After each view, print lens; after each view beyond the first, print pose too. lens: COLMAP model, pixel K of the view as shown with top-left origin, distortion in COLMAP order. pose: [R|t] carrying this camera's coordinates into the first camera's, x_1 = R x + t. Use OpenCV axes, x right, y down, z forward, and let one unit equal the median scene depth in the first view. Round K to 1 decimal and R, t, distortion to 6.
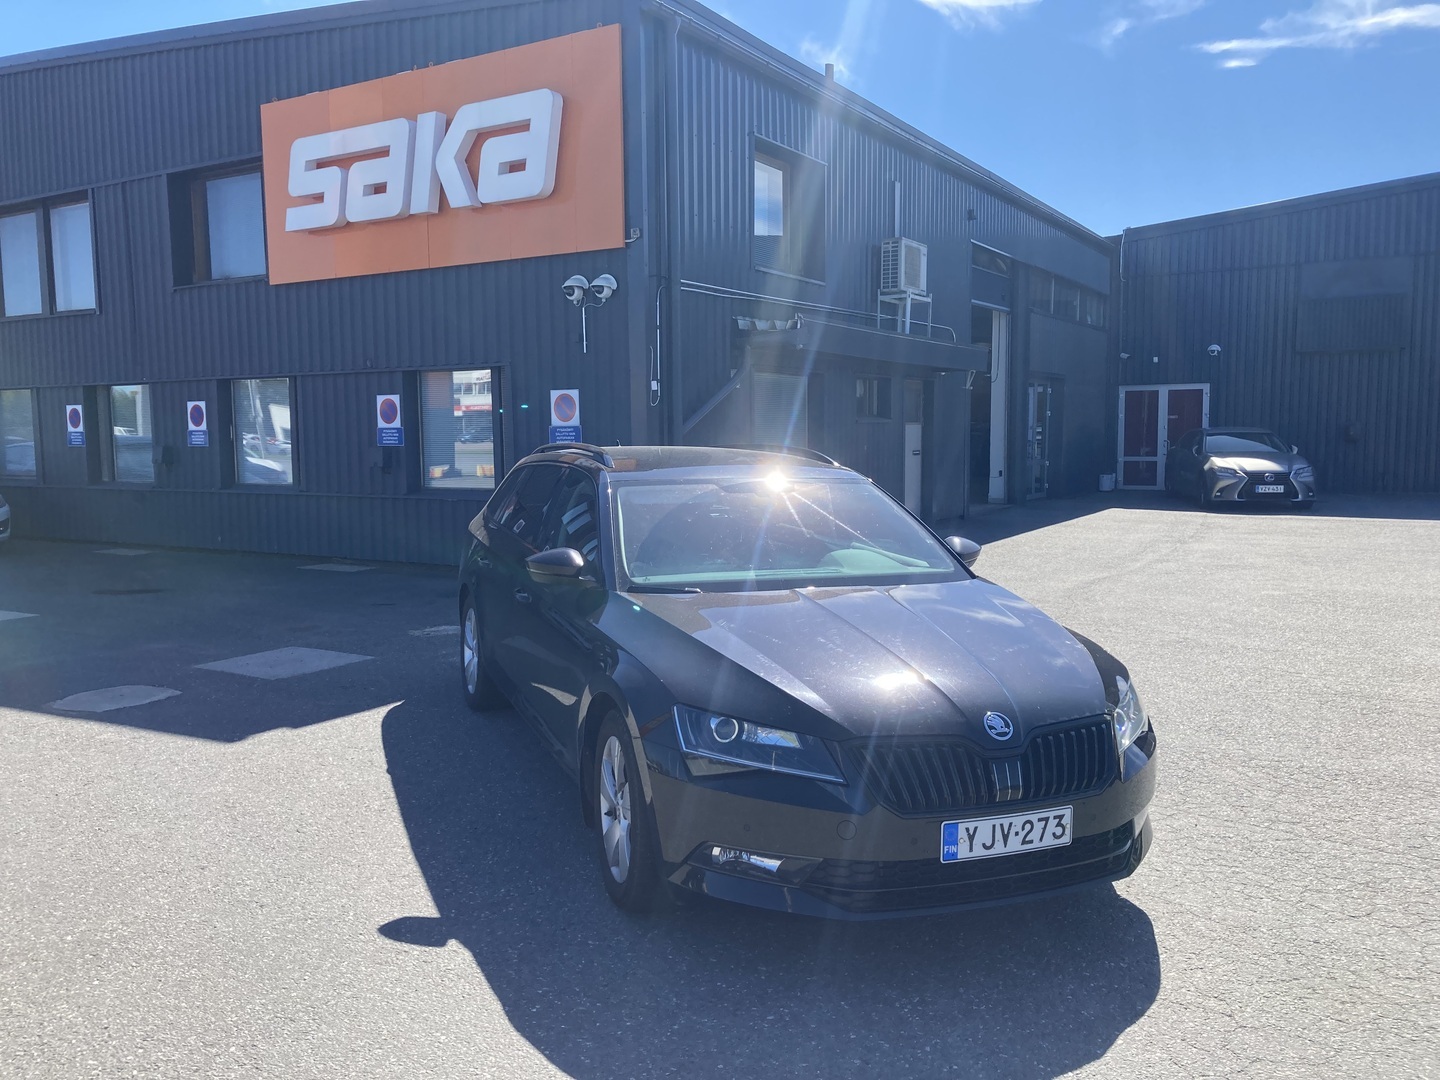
lens RADIAL K [[1179.9, 0, 729.7], [0, 1179.9, 537.7], [0, 0, 1]] dist [0.007992, -0.001093]
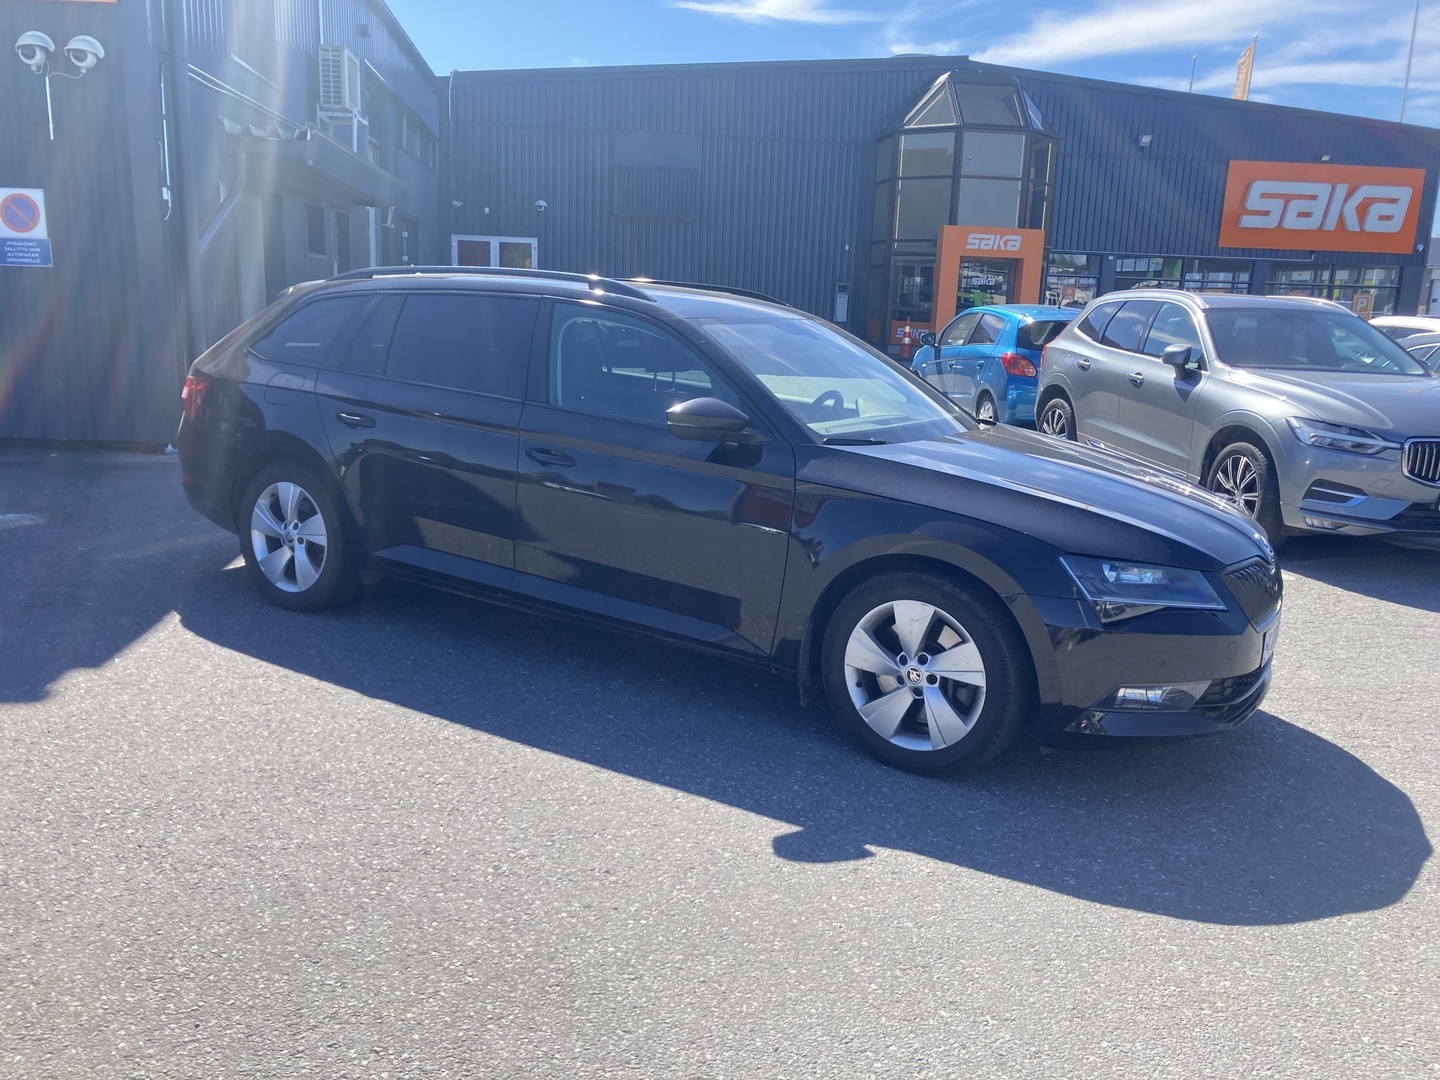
lens RADIAL K [[1179.9, 0, 729.7], [0, 1179.9, 537.7], [0, 0, 1]] dist [0.007992, -0.001093]
pose [[0.787736, -0.085085, 0.610109, -0.266462], [0.008624, 0.991841, 0.127187, 0.000659], [-0.615953, -0.094928, 0.782042, 0.128859]]
